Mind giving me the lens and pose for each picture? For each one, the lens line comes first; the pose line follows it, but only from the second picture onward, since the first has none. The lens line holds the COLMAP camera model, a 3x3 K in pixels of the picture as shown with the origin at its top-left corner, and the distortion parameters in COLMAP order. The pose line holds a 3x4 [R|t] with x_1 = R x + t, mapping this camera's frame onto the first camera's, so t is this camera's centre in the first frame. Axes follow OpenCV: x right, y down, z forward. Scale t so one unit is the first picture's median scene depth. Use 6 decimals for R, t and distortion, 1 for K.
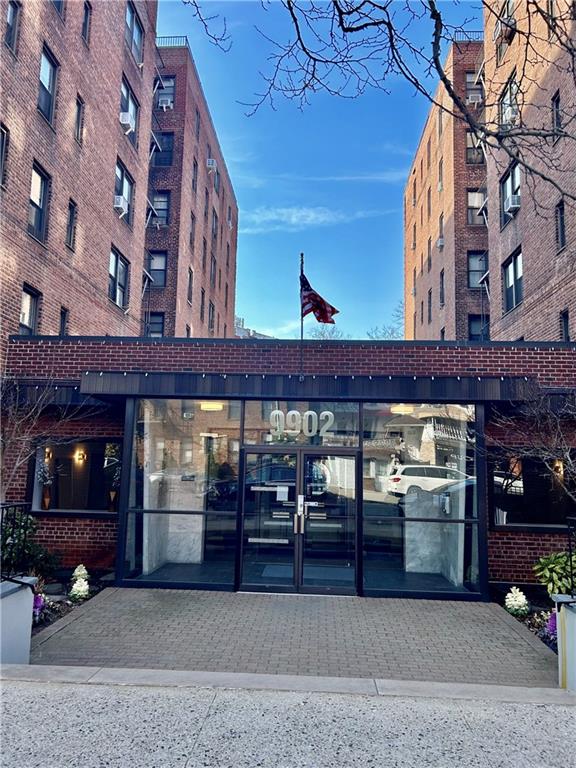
lens RADIAL K [[575.3, 0, 289.4], [0, 575.3, 391.4], [0, 0, 1]] dist [0.015441, 0.008925]
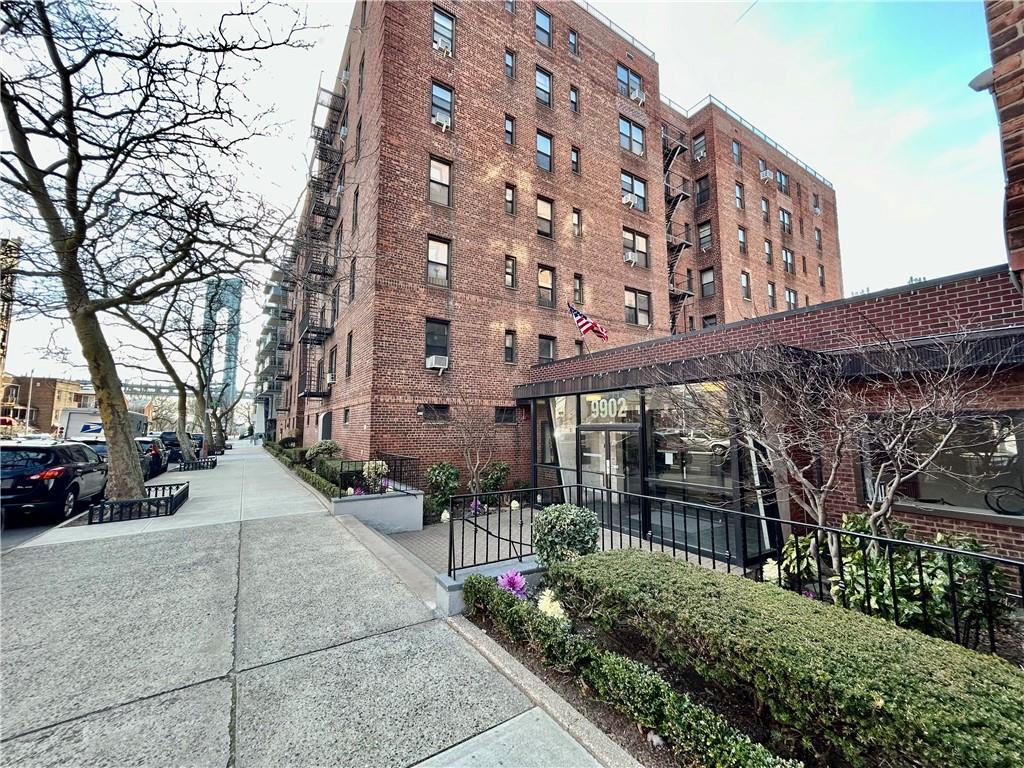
lens RADIAL K [[415.5, 0, 514.0], [0, 415.5, 382.0], [0, 0, 1]] dist [-0.015933, 0.000041]
pose [[0.584067, -0.113475, -0.803734, 0.377549], [0.120238, 0.991351, -0.052589, 0.010635], [0.802751, -0.065924, 0.592660, 0.128365]]
